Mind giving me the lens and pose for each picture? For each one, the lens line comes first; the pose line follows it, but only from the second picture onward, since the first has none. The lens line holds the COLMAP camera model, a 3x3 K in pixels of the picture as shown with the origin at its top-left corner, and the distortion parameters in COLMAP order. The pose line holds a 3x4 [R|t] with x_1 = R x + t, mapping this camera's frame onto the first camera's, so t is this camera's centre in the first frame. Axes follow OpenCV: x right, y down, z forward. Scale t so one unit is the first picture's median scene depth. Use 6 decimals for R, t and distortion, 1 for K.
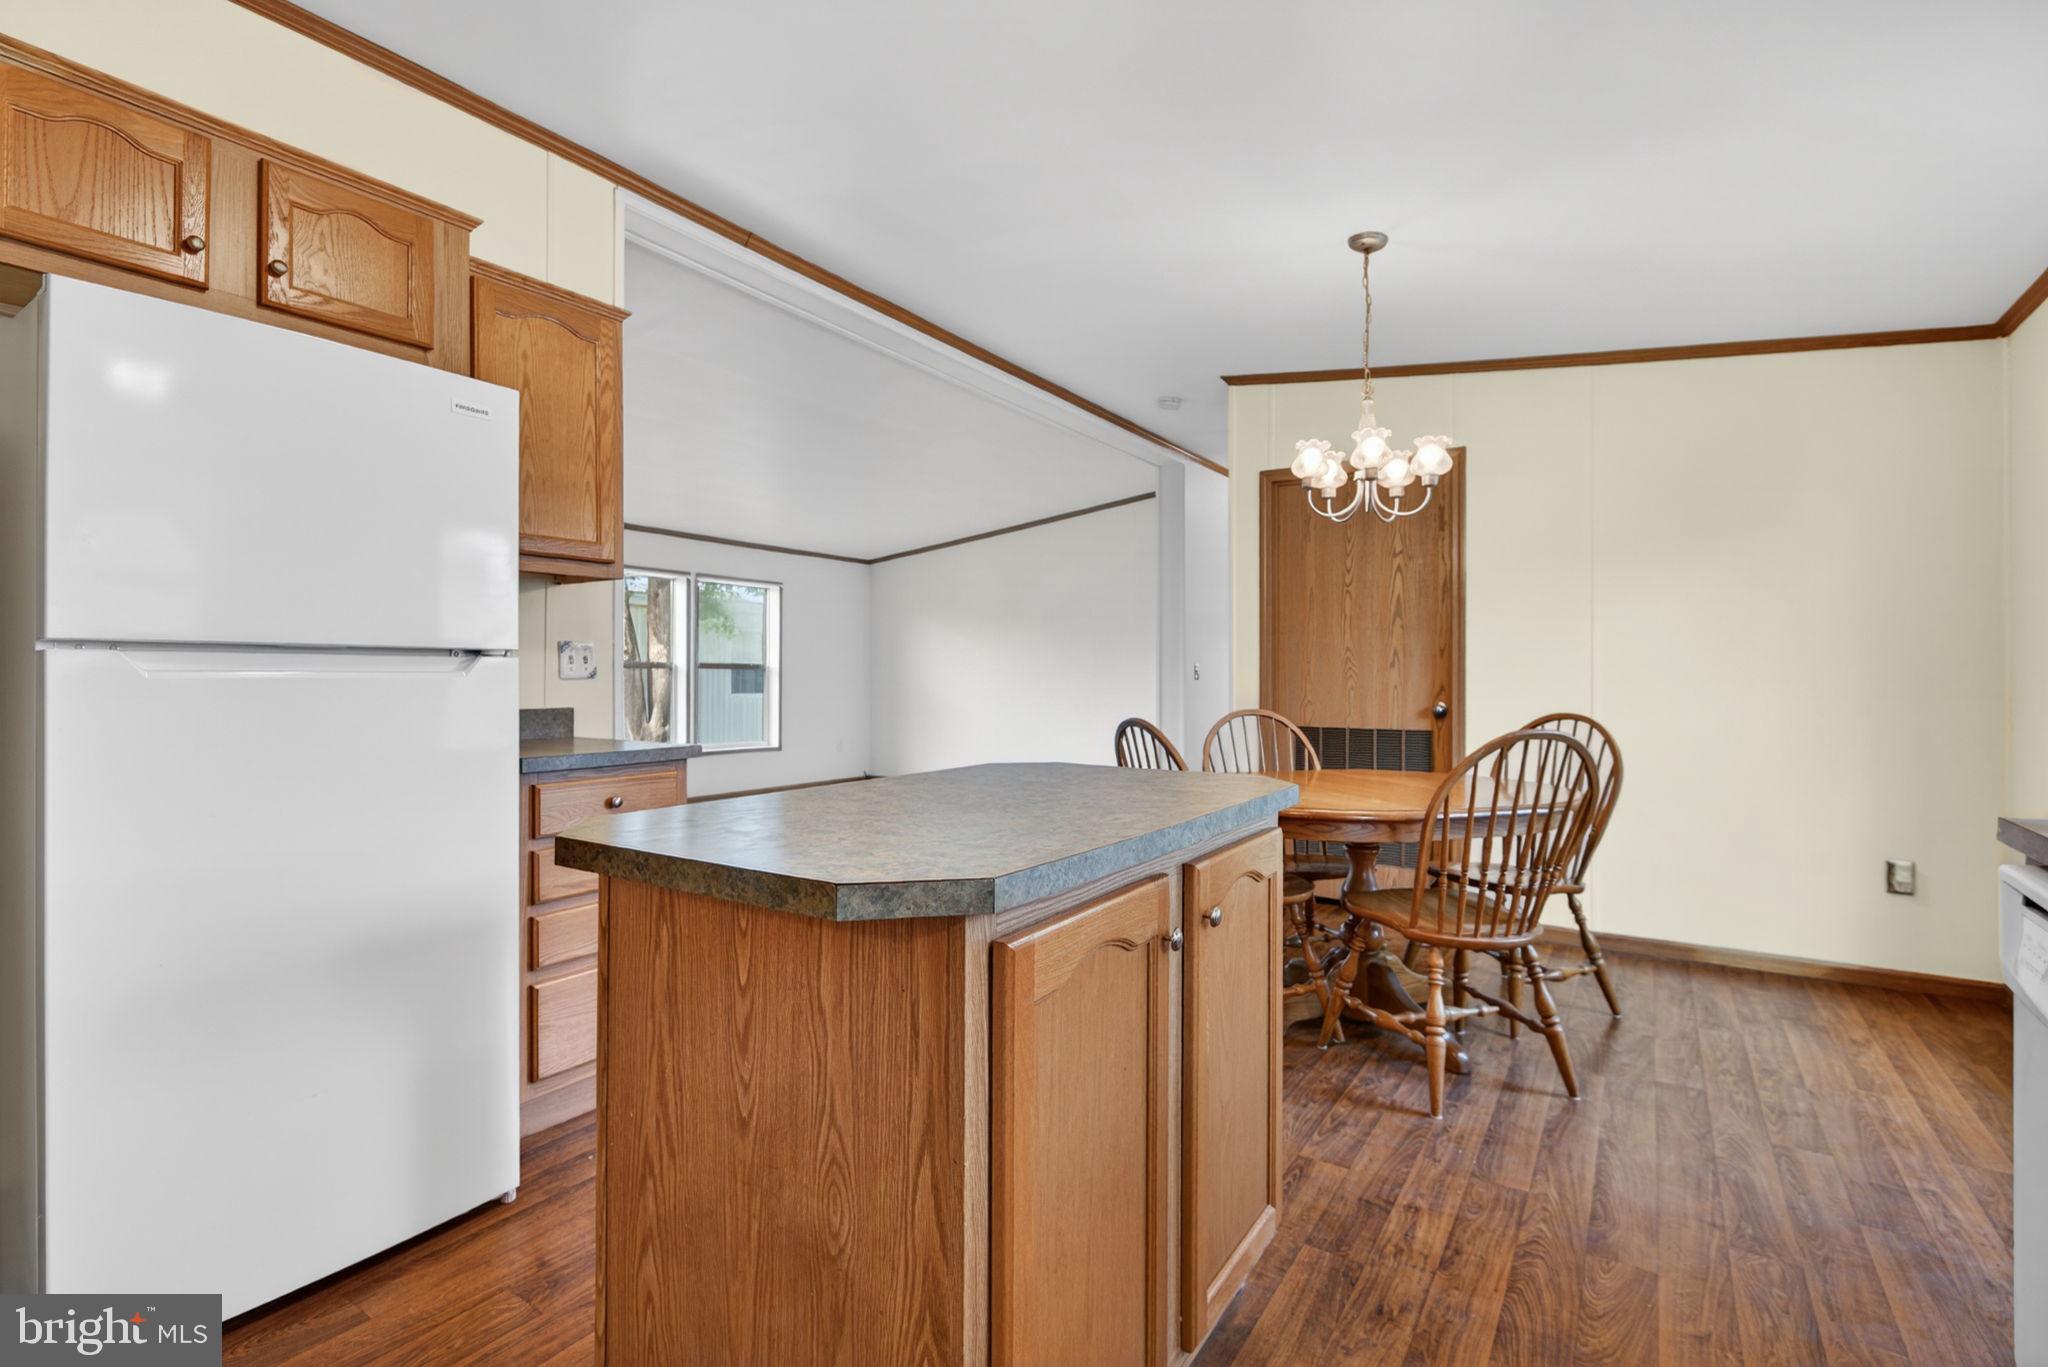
lens RADIAL K [[961.8, 0, 1024.0], [0, 961.8, 683.5], [0, 0, 1]] dist [-0.000730, 0.000029]
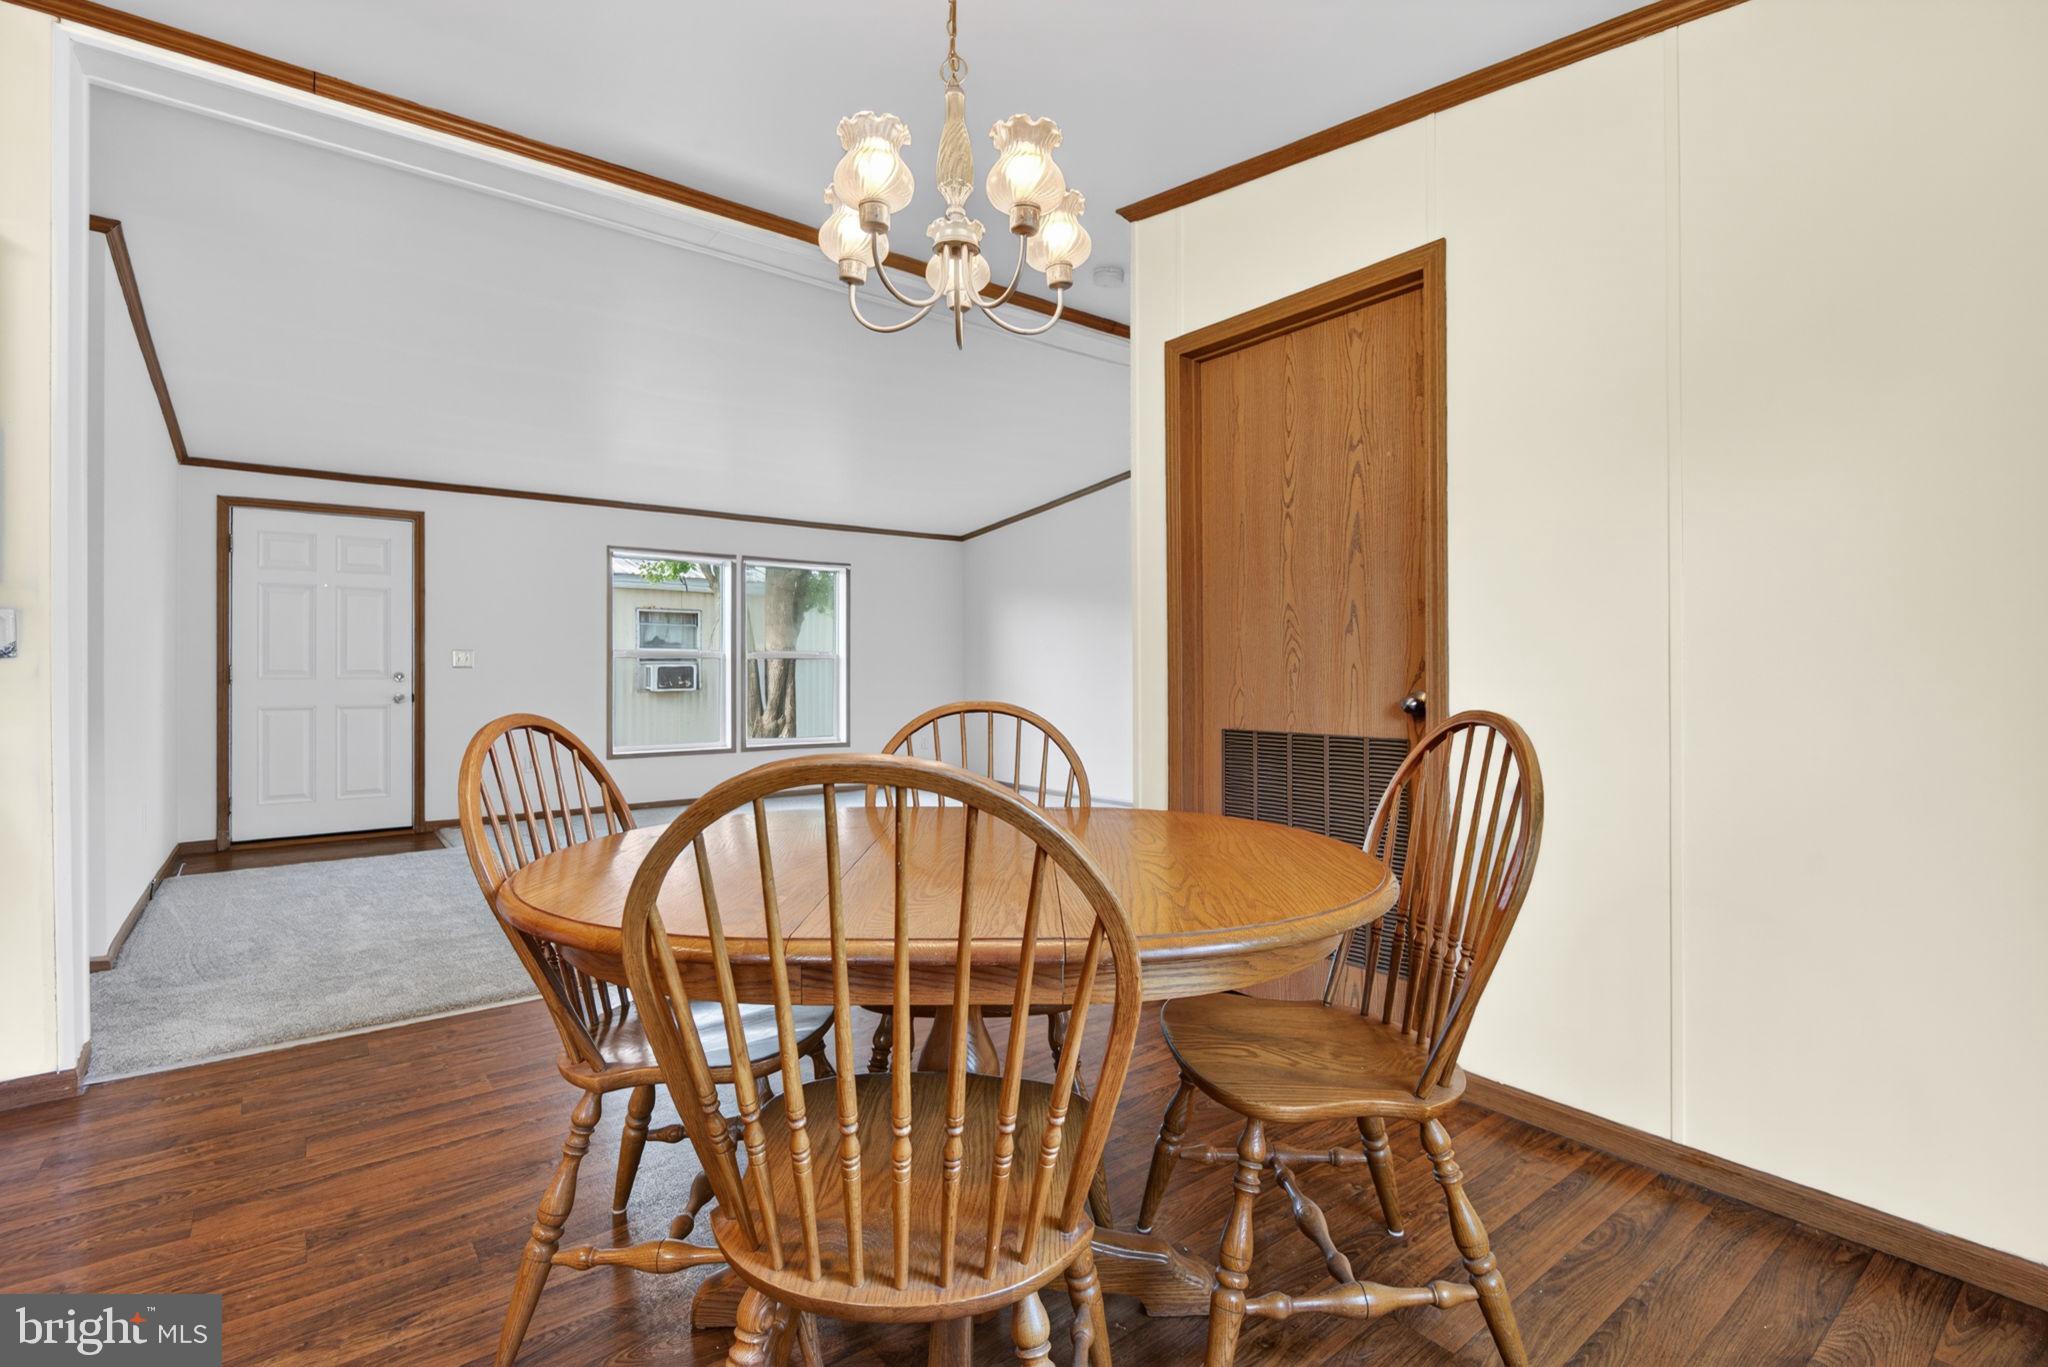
lens RADIAL K [[961.8, 0, 1024.0], [0, 961.8, 683.5], [0, 0, 1]] dist [-0.000730, 0.000029]
pose [[0.943102, 0.000390, -0.332502, 0.227790], [0.000580, 0.999996, 0.002818, 0.007486], [0.332502, -0.002850, 0.943098, 0.209861]]
